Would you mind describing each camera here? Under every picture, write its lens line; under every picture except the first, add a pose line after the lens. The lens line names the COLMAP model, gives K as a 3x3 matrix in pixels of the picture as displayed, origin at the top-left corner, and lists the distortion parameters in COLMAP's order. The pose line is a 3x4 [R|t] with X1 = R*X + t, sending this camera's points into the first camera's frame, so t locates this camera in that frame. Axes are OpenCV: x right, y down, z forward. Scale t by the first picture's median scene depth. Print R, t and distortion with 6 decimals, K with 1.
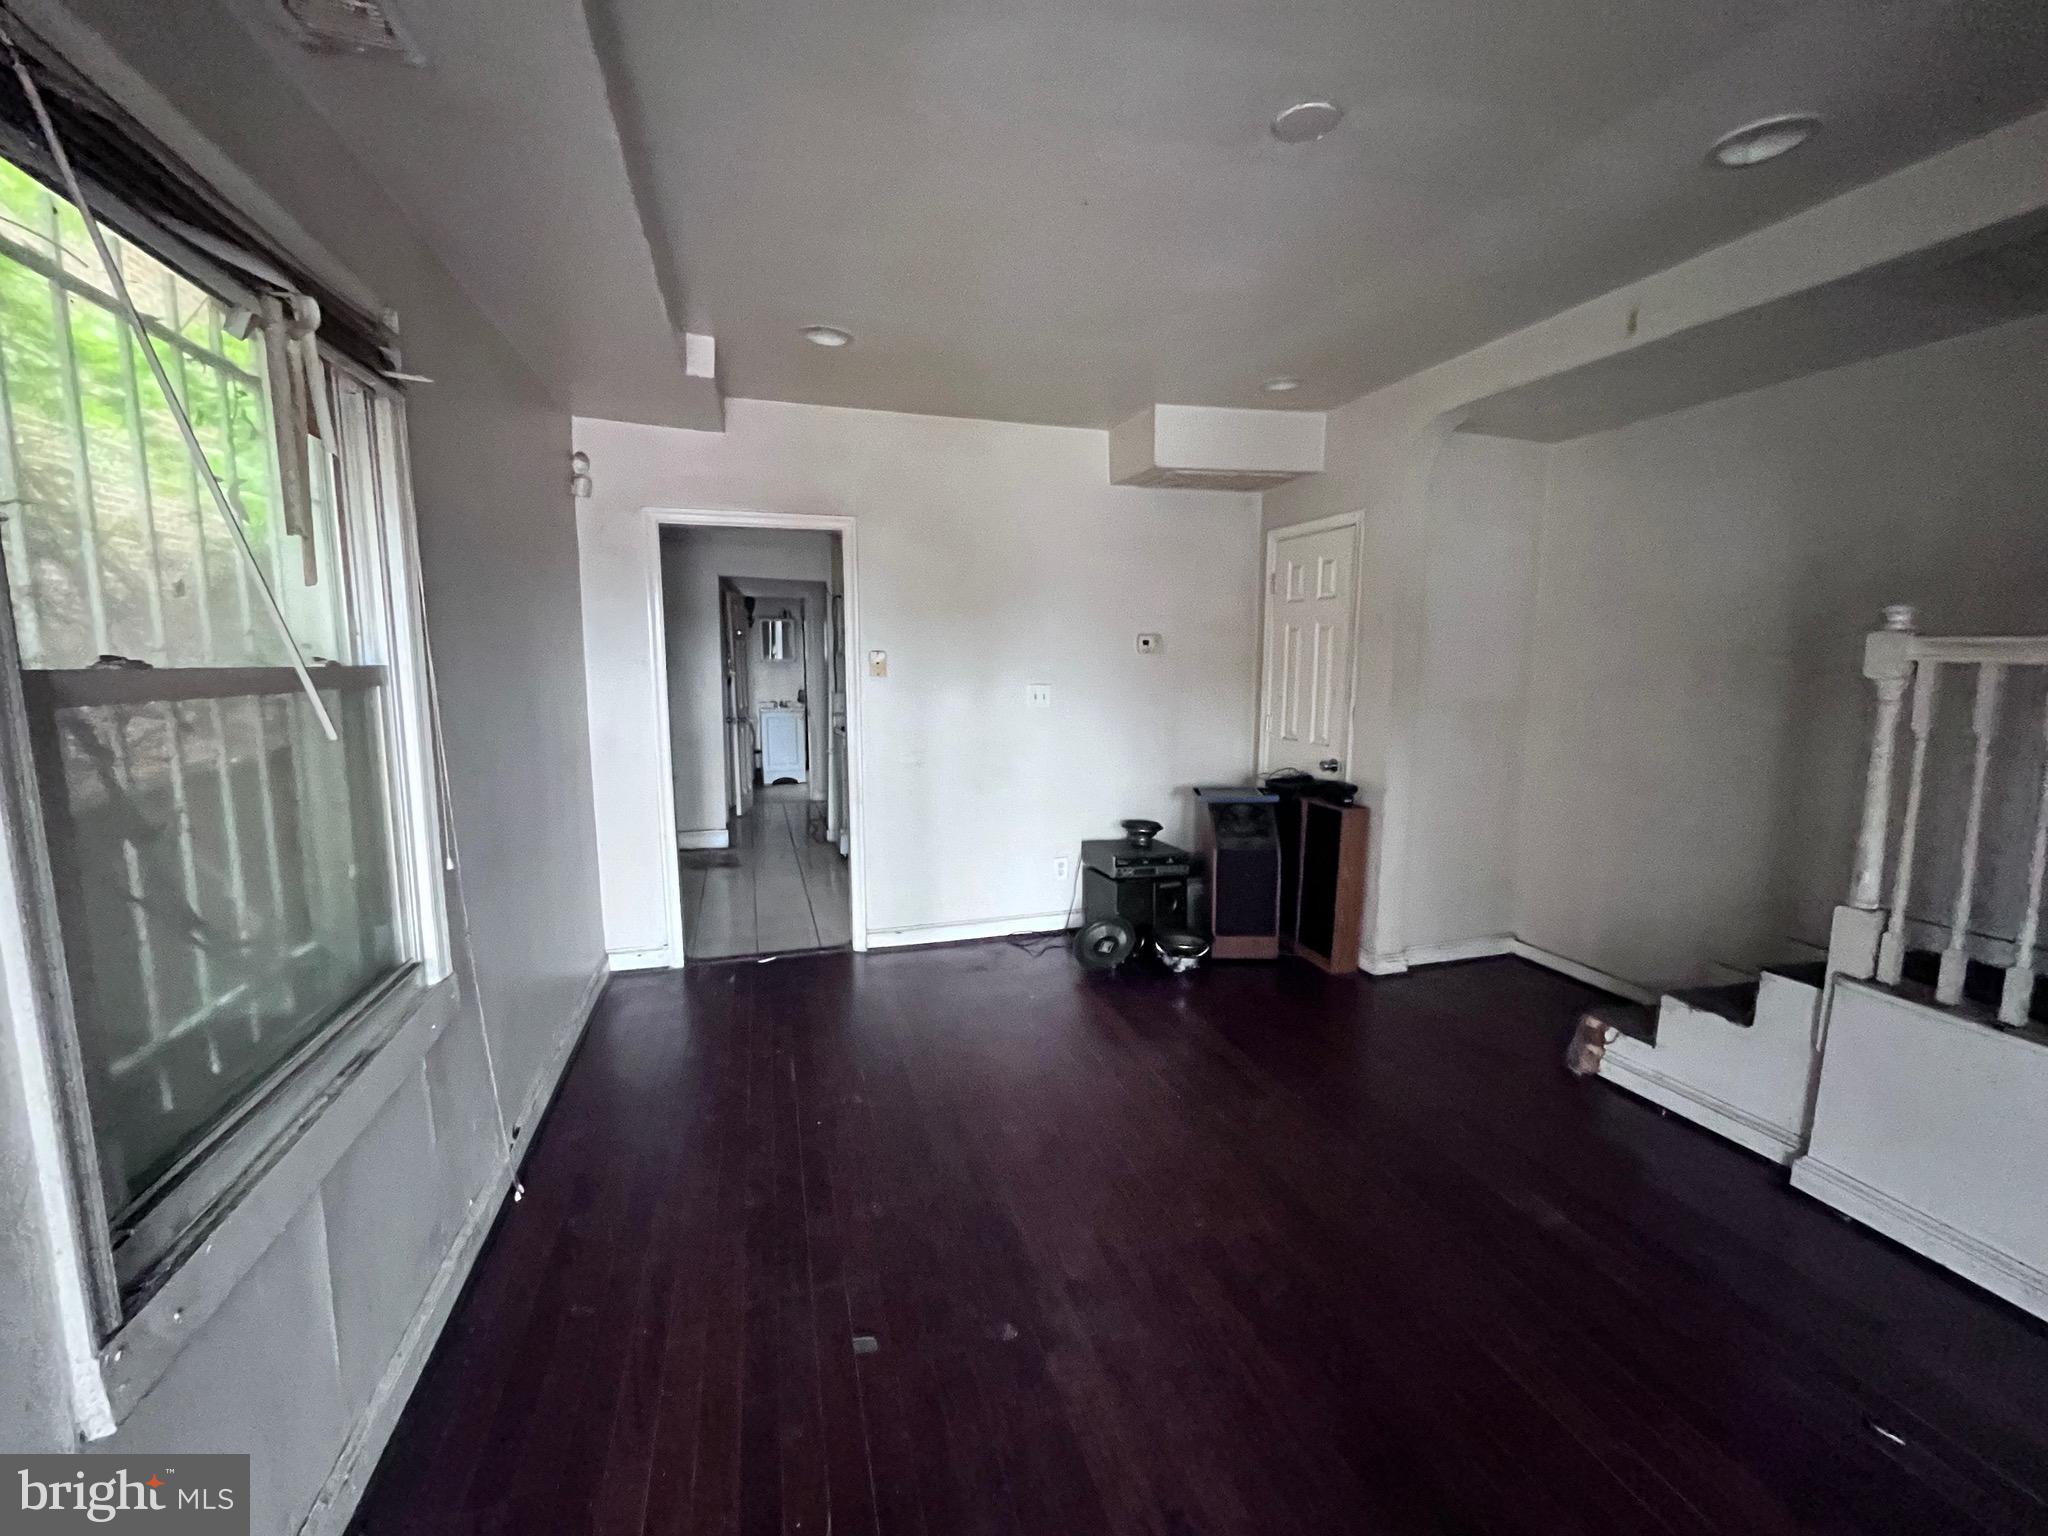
lens RADIAL K [[824.8, 0, 1020.6], [0, 824.8, 757.7], [0, 0, 1]] dist [-0.008559, -0.000144]
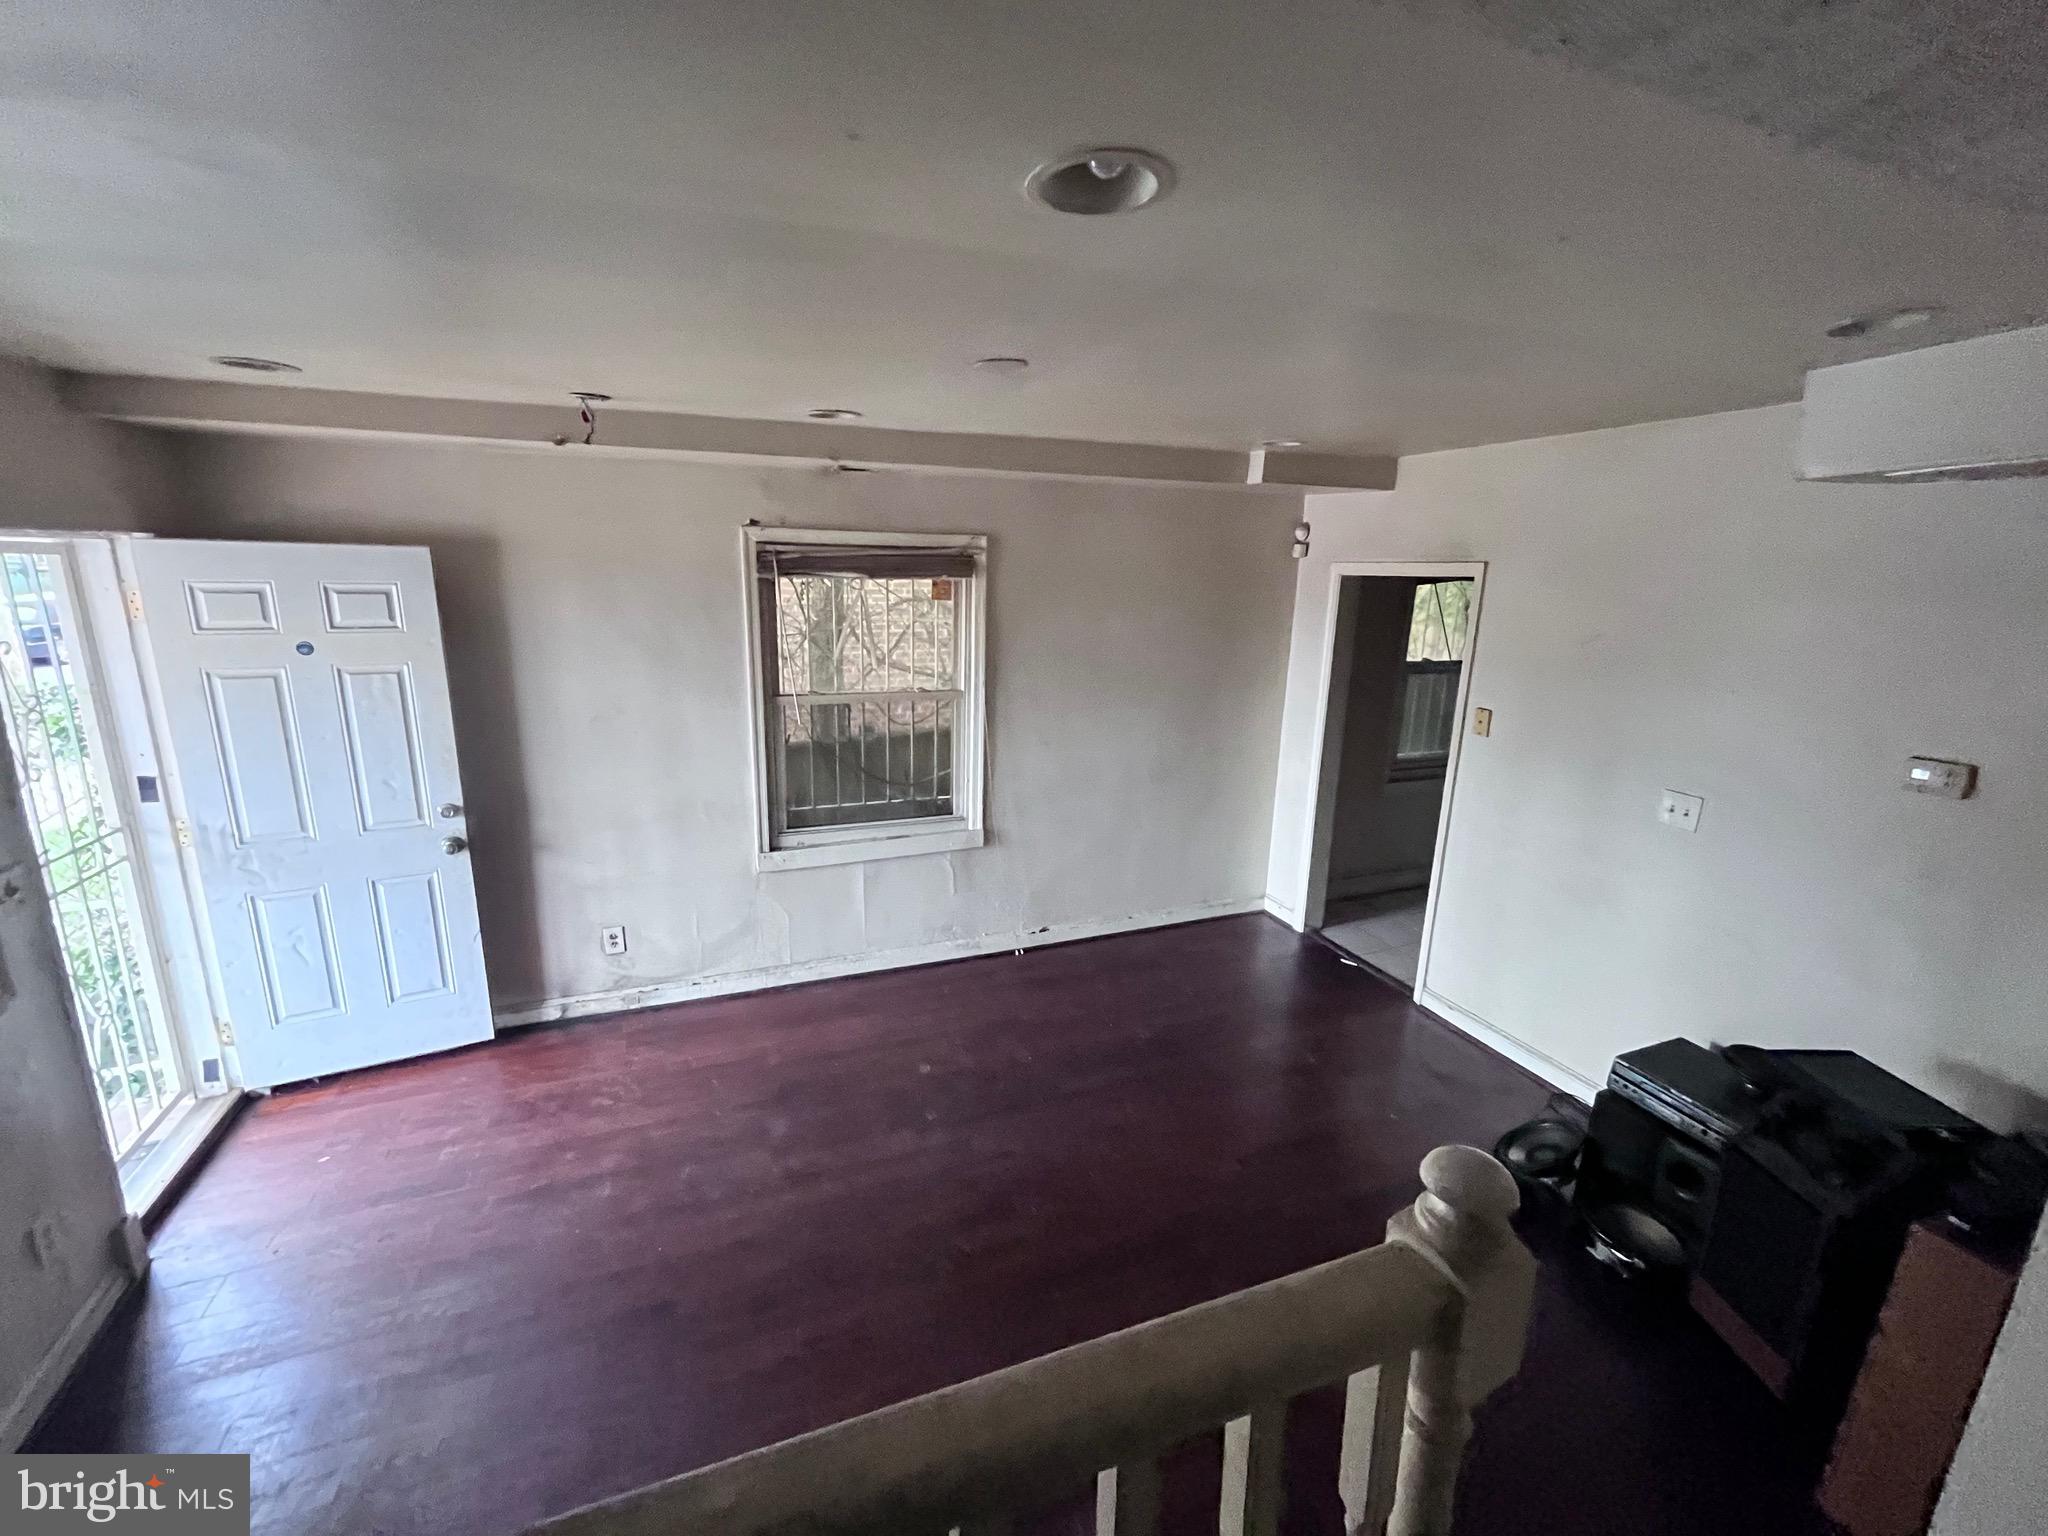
lens RADIAL K [[824.8, 0, 1017.4], [0, 824.8, 759.7], [0, 0, 1]] dist [-0.008559, -0.000144]
pose [[0.072477, 0.228501, -0.970842, 0.927192], [-0.152486, 0.964497, 0.215624, -0.260926], [0.985645, 0.132412, 0.104747, 0.544446]]
